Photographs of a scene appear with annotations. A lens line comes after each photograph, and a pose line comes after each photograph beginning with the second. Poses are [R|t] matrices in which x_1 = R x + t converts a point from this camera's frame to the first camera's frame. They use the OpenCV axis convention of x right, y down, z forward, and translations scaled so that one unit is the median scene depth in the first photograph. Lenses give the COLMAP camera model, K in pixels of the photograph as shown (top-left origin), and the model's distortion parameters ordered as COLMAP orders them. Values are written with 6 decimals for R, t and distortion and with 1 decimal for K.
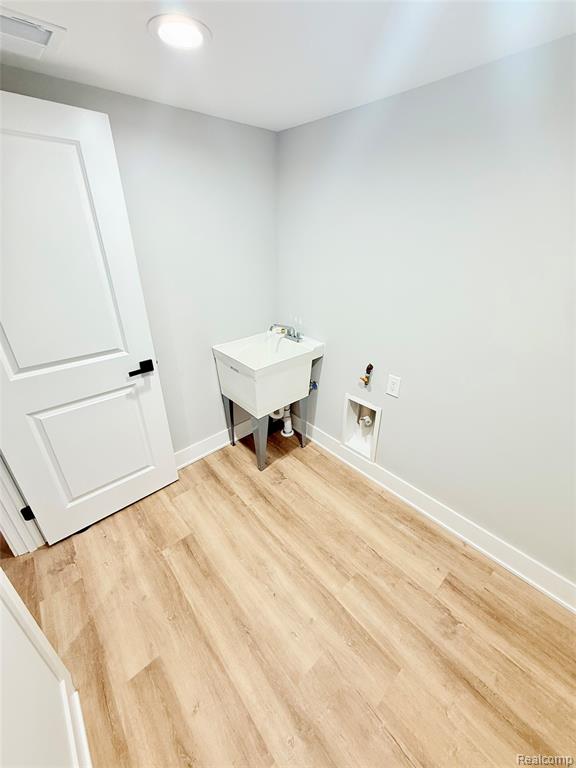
lens RADIAL K [[304.7, 0, 287.9], [0, 304.7, 380.9], [0, 0, 1]] dist [-0.000324, -0.000489]
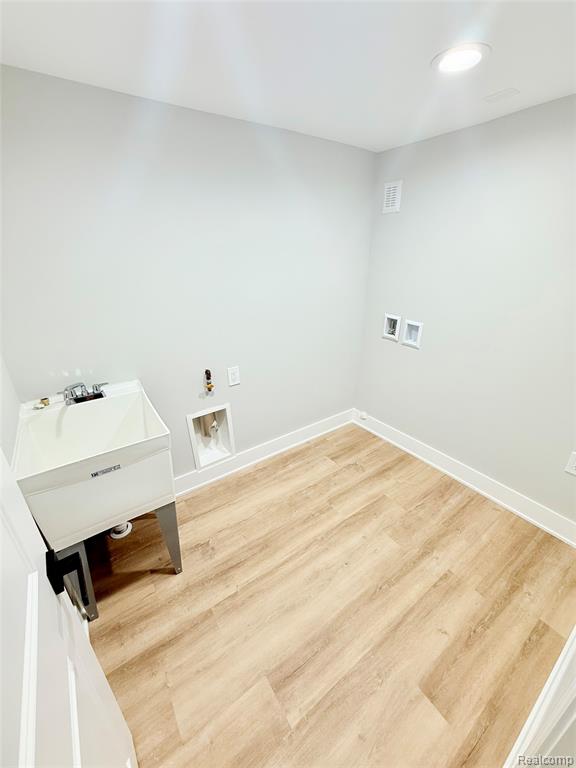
lens RADIAL K [[304.7, 0, 286.4], [0, 304.7, 382.9], [0, 0, 1]] dist [-0.000324, -0.000489]
pose [[0.116781, -0.403186, 0.907636, -0.731095], [0.447458, 0.837240, 0.314343, -0.254902], [-0.886648, 0.369419, 0.278182, 0.594370]]
